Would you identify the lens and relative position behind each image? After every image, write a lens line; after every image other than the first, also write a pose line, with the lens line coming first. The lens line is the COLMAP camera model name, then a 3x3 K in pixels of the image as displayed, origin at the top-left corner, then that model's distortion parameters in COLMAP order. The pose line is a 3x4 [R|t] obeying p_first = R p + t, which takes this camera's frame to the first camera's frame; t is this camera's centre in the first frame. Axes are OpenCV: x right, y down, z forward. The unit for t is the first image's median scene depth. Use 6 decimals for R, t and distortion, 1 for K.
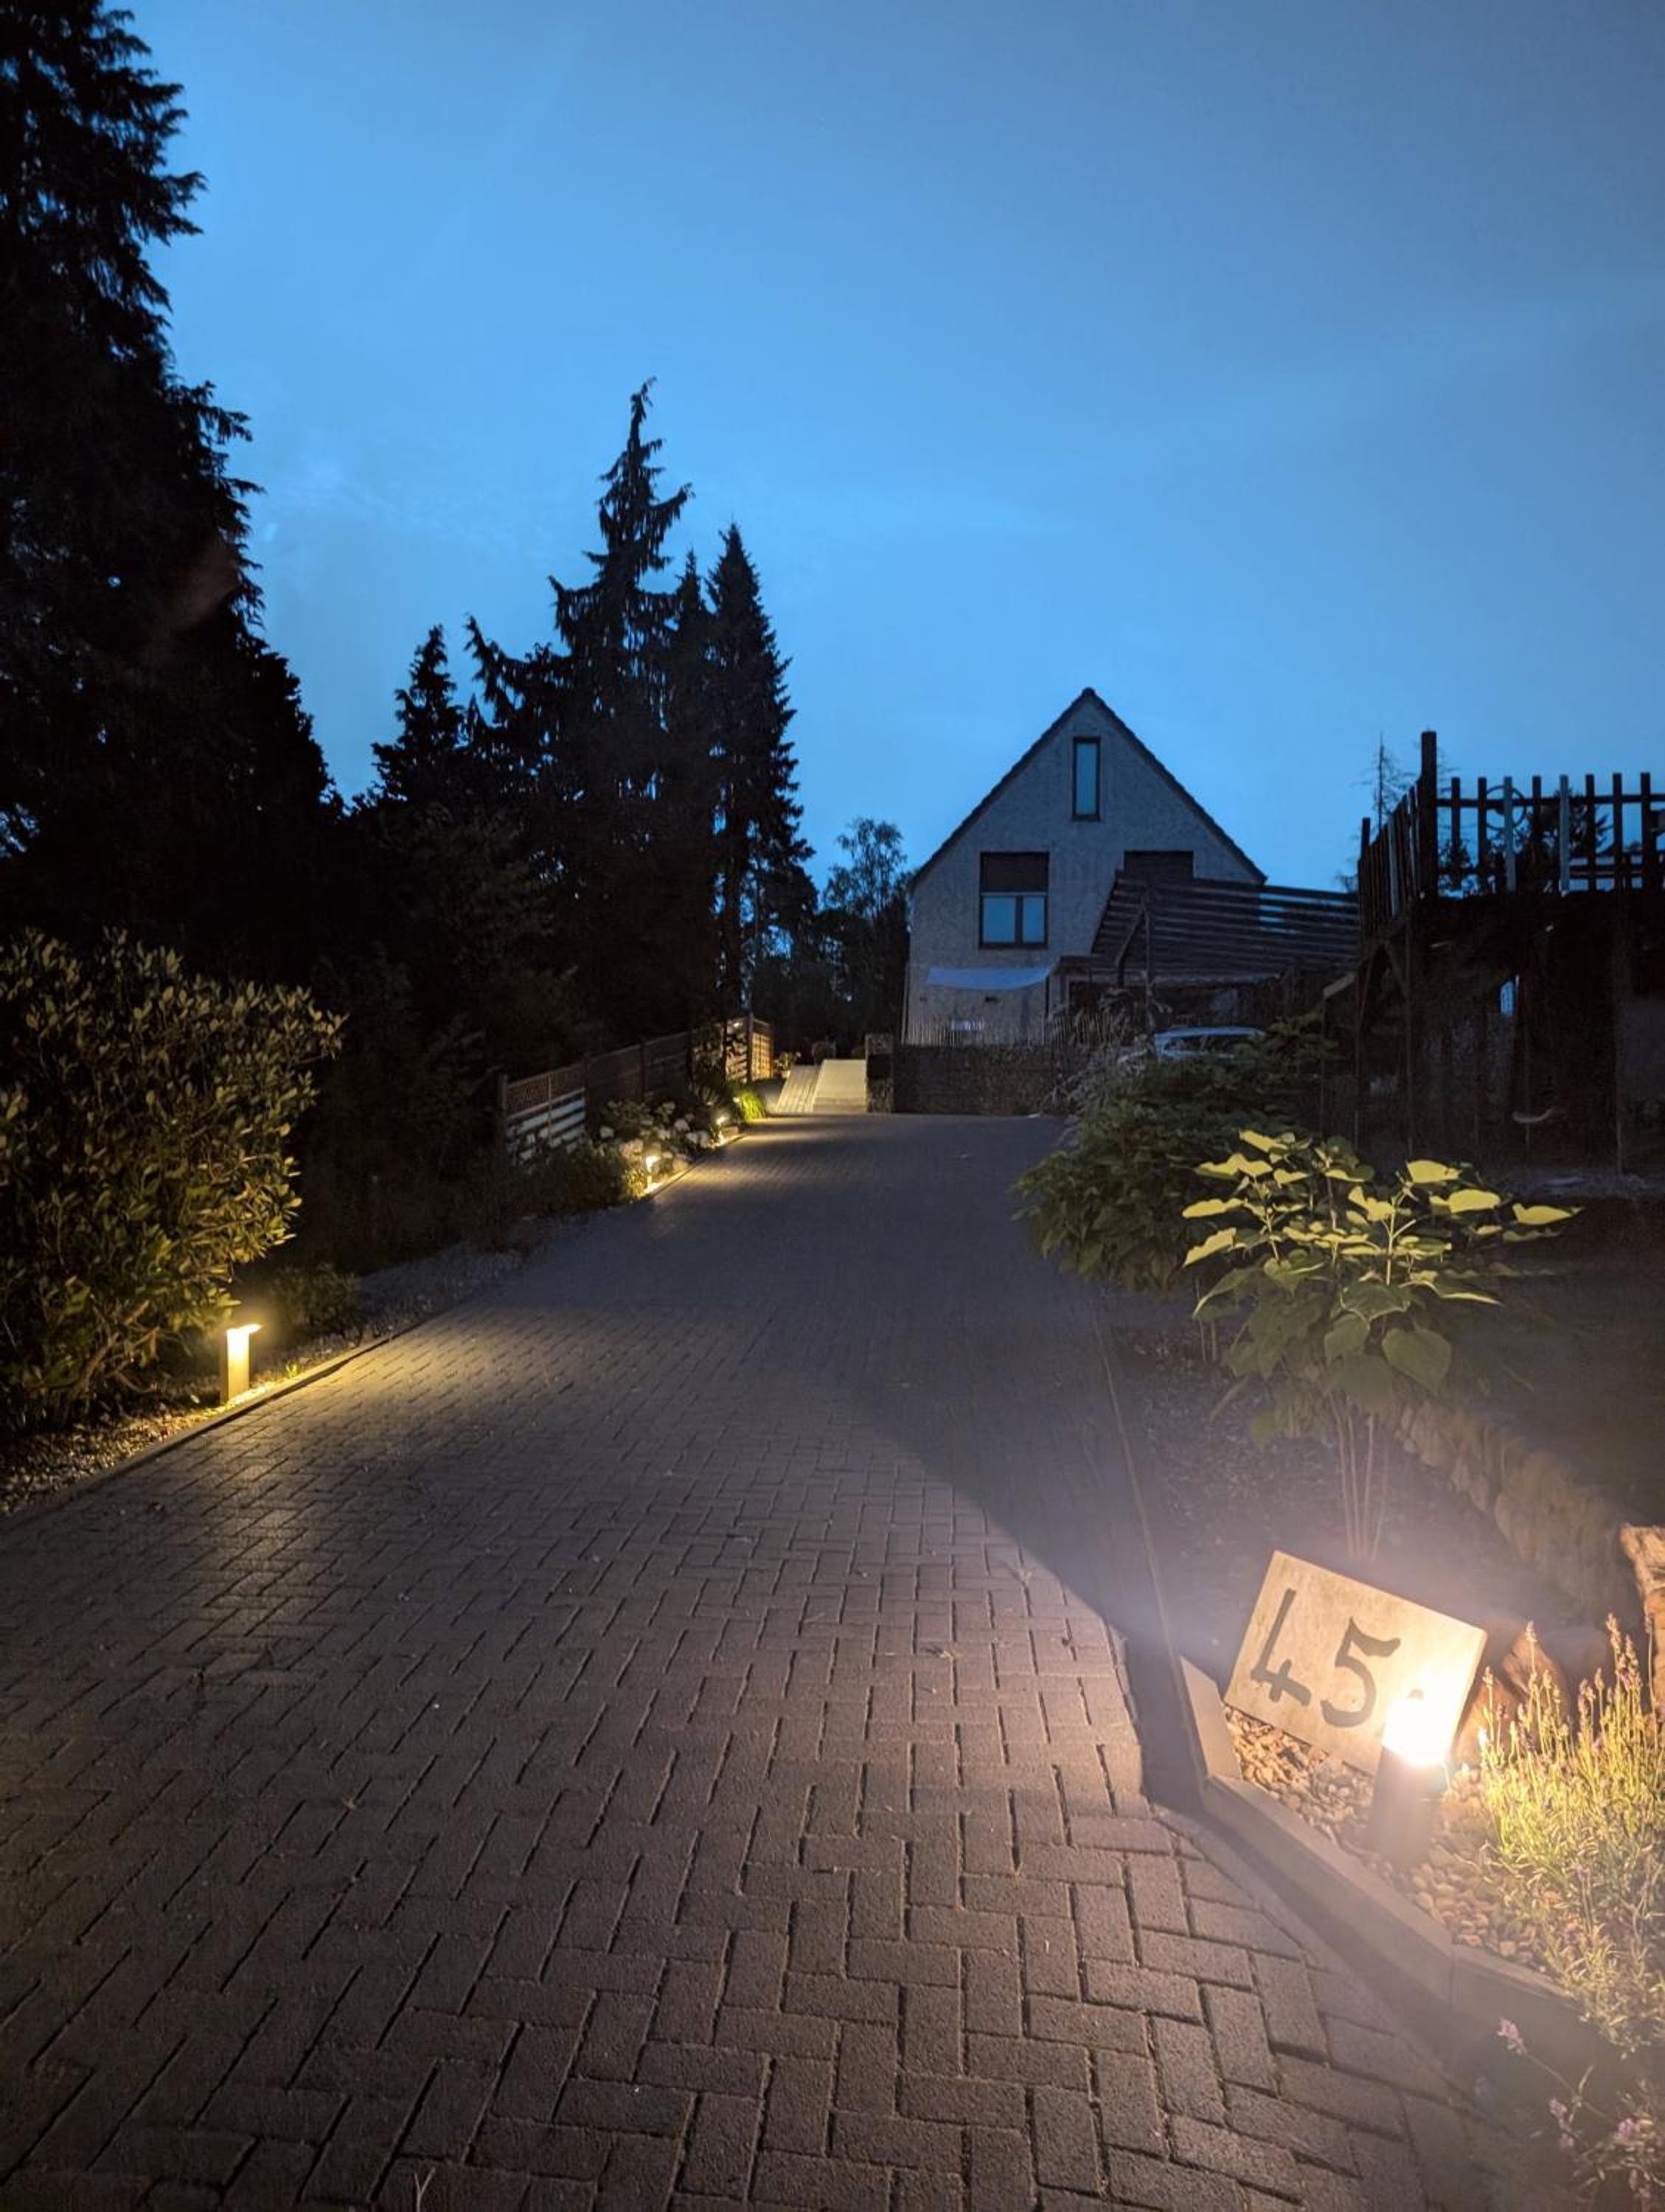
lens RADIAL K [[1466.5, 0, 832.5], [0, 1466.5, 1106.0], [0, 0, 1]] dist [0.063514, -0.001154]
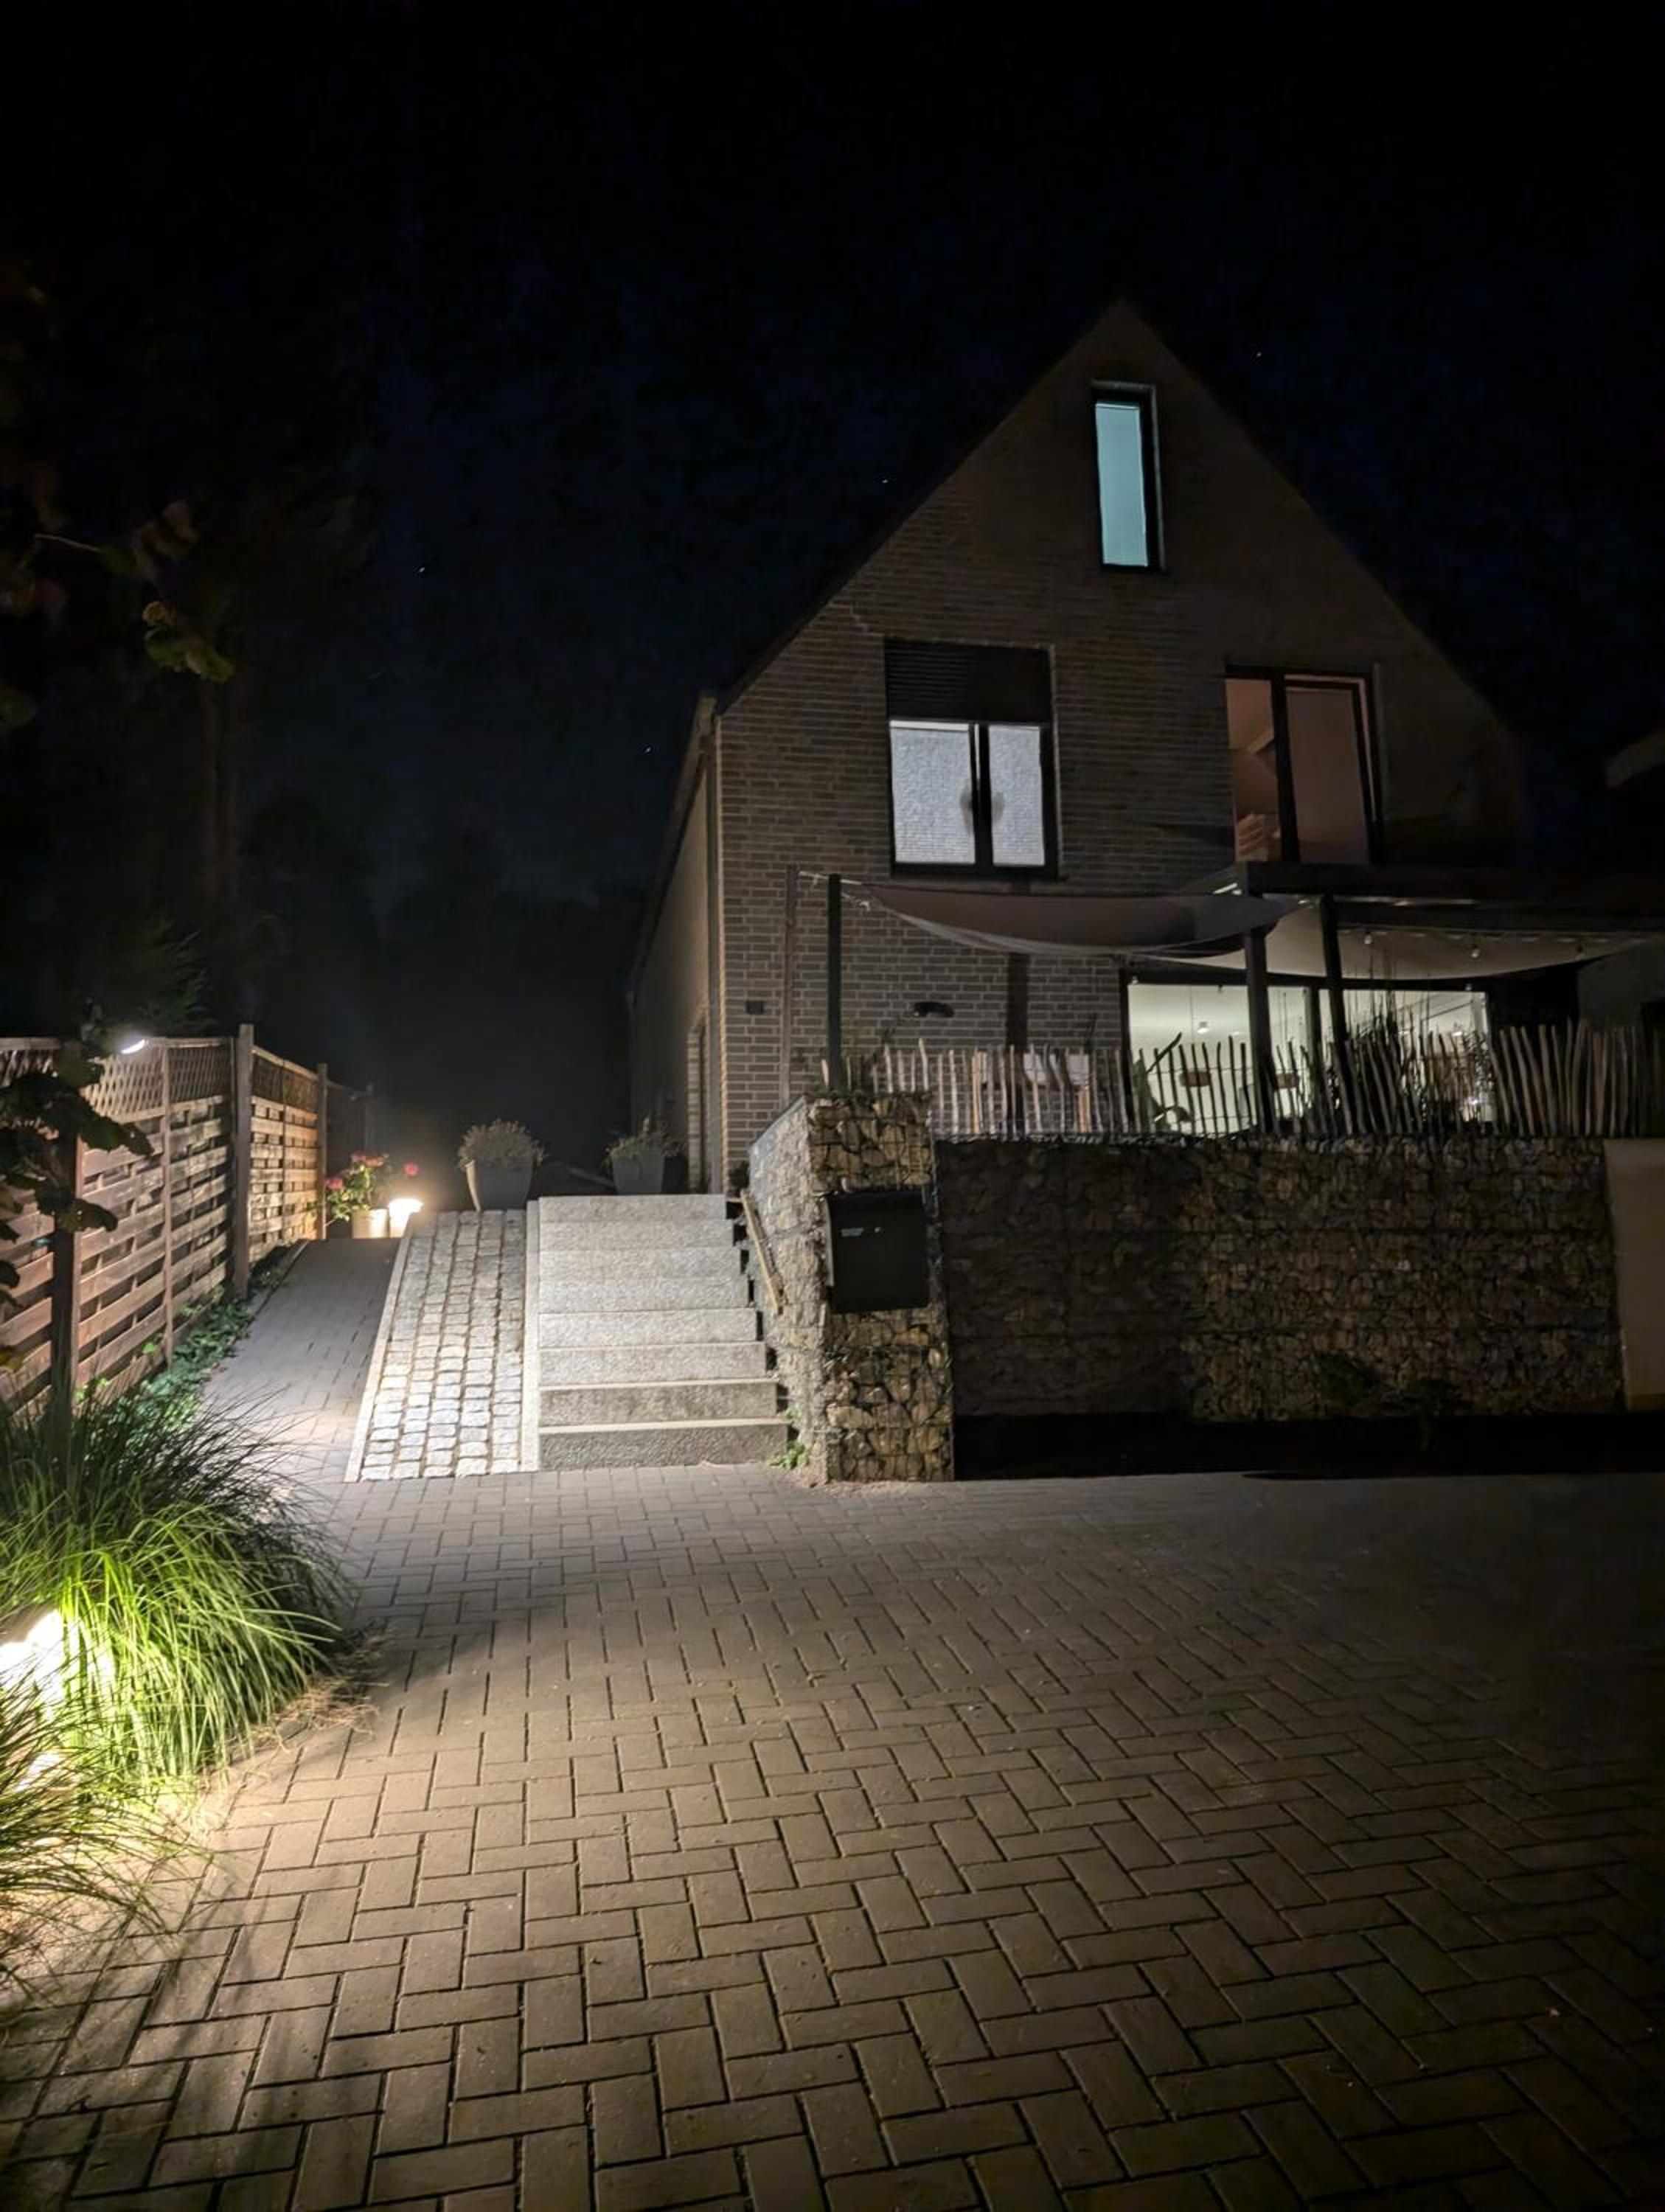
lens RADIAL K [[1466.5, 0, 832.5], [0, 1466.5, 1106.0], [0, 0, 1]] dist [0.063514, -0.001154]
pose [[0.957152, -0.004340, 0.289553, -0.030057], [0.019296, 0.998621, -0.048817, -0.032438], [-0.288942, 0.052312, 0.955916, 0.704718]]
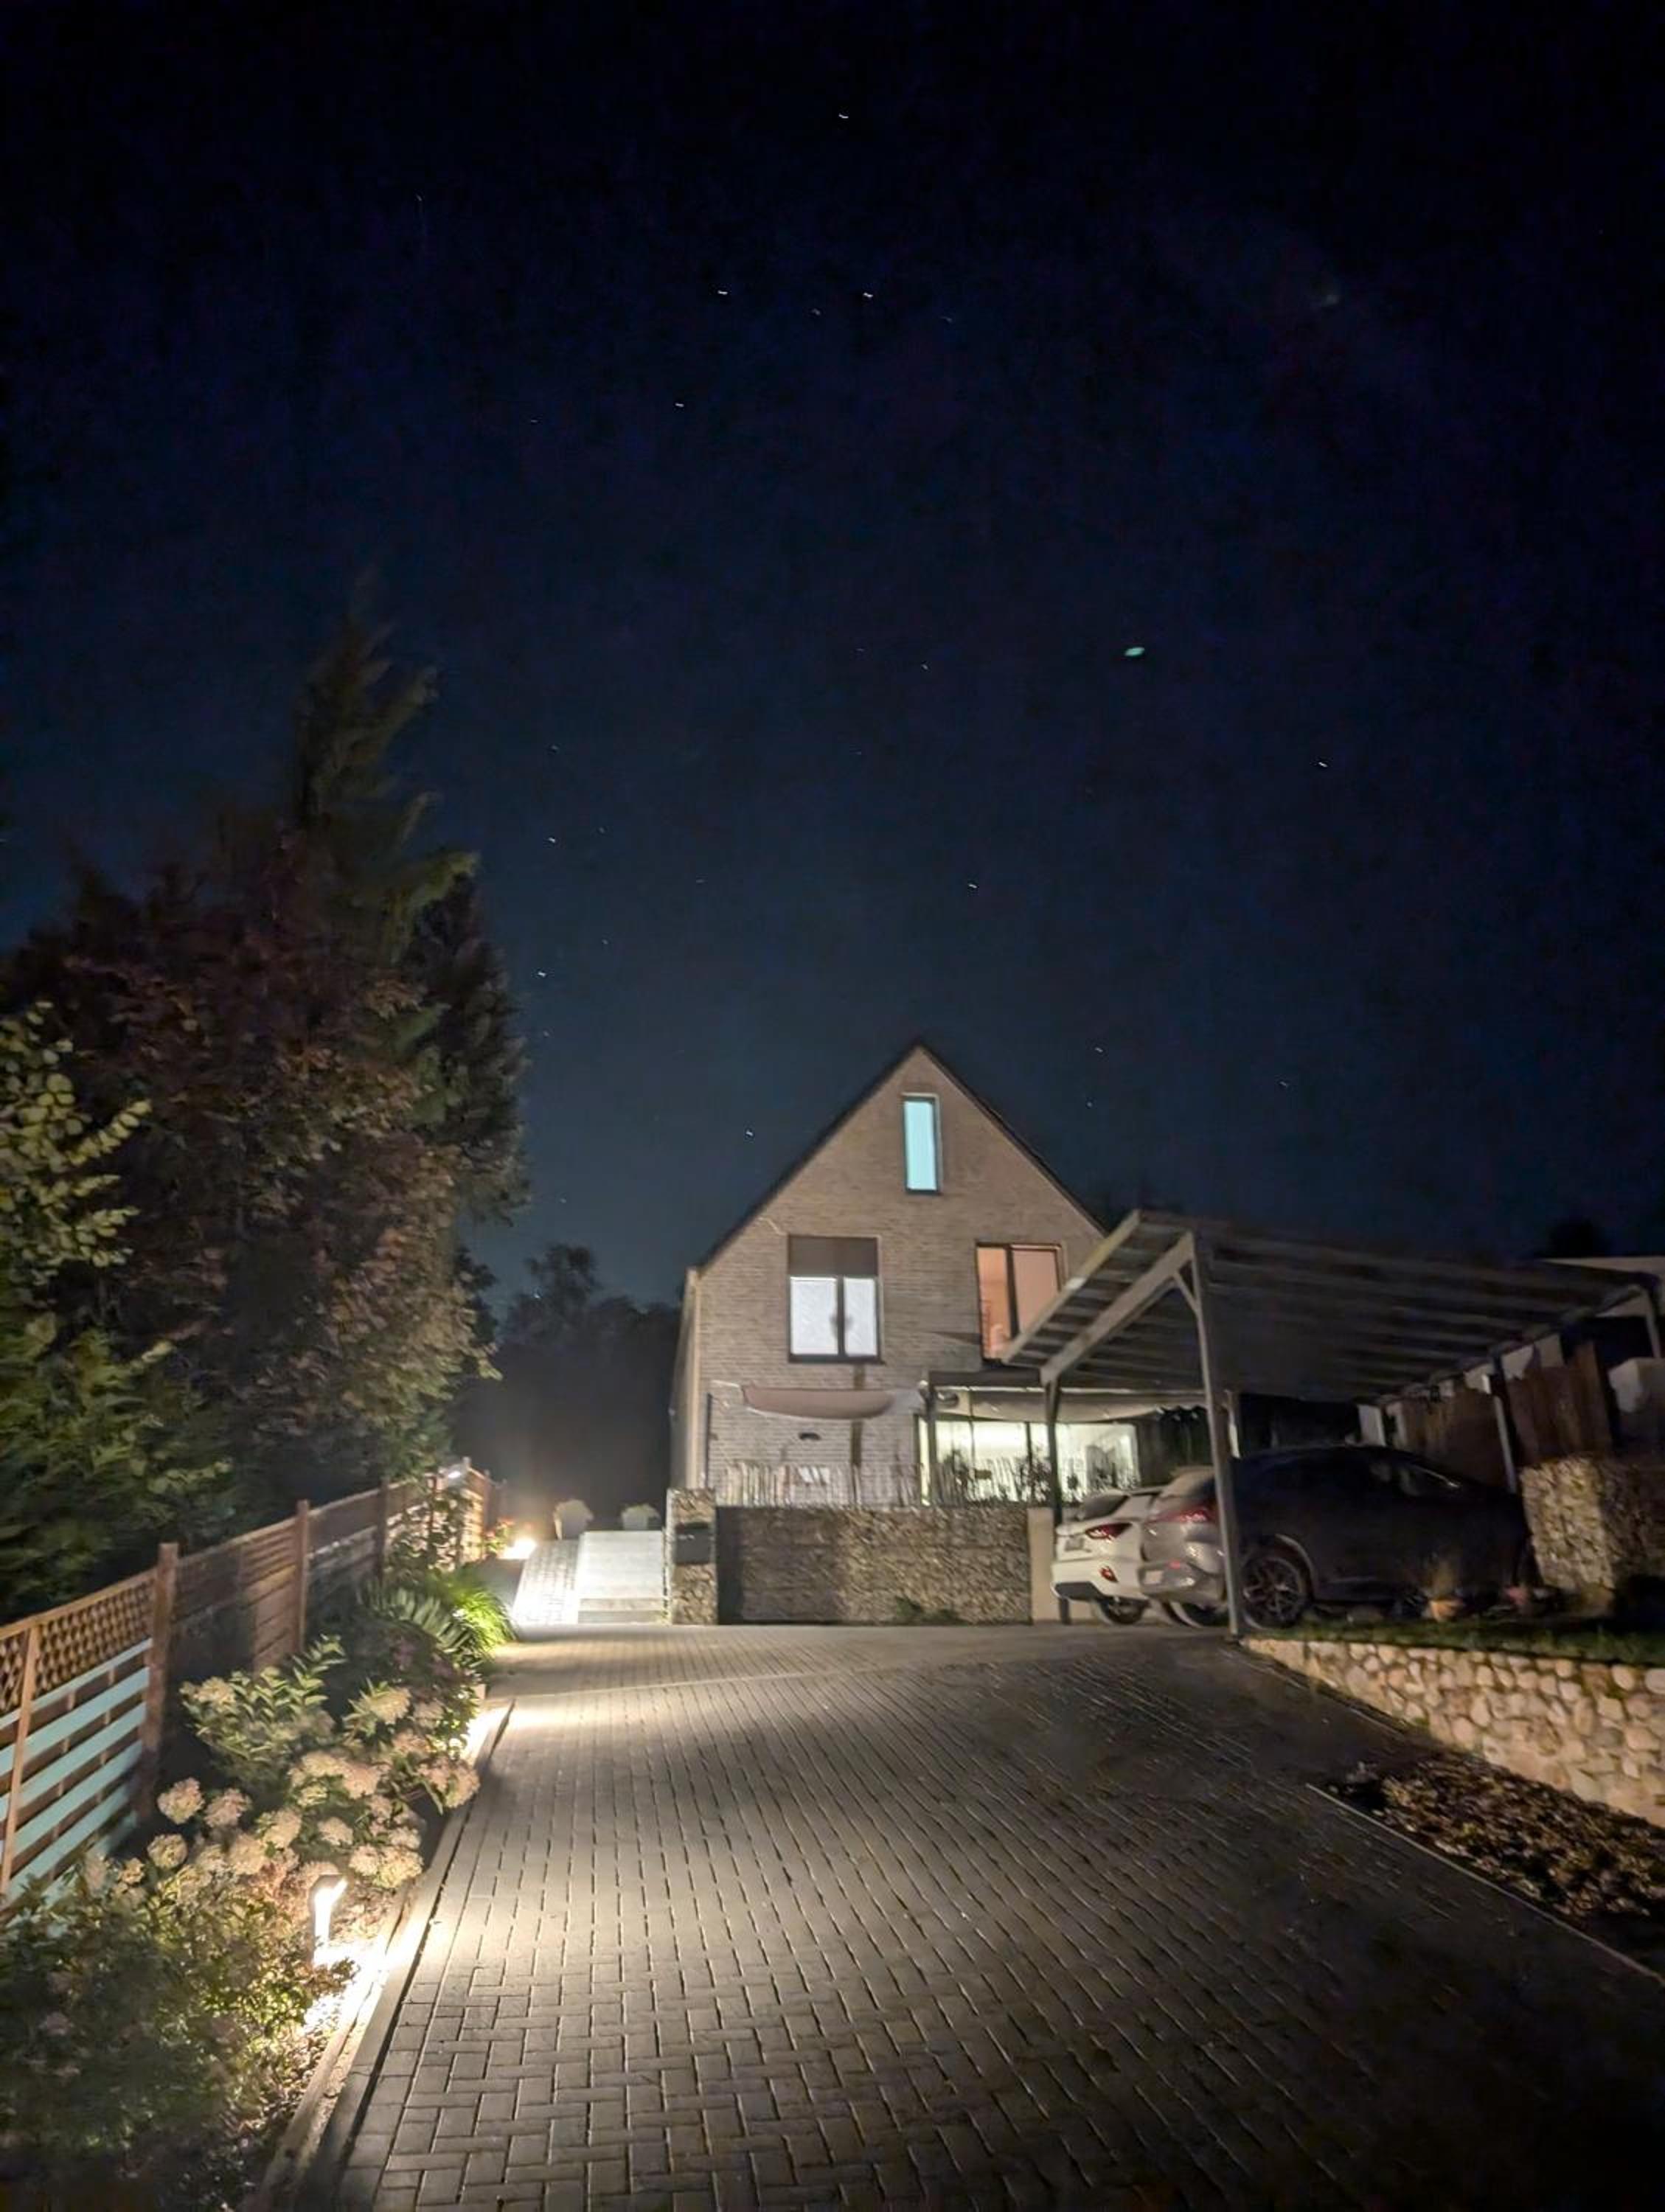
lens RADIAL K [[1466.5, 0, 832.5], [0, 1466.5, 1106.0], [0, 0, 1]] dist [0.063514, -0.001154]
pose [[0.973711, 0.052125, 0.221744, -0.050819], [0.016716, 0.954491, -0.297772, -0.014722], [-0.227174, 0.293650, 0.928527, 0.314898]]
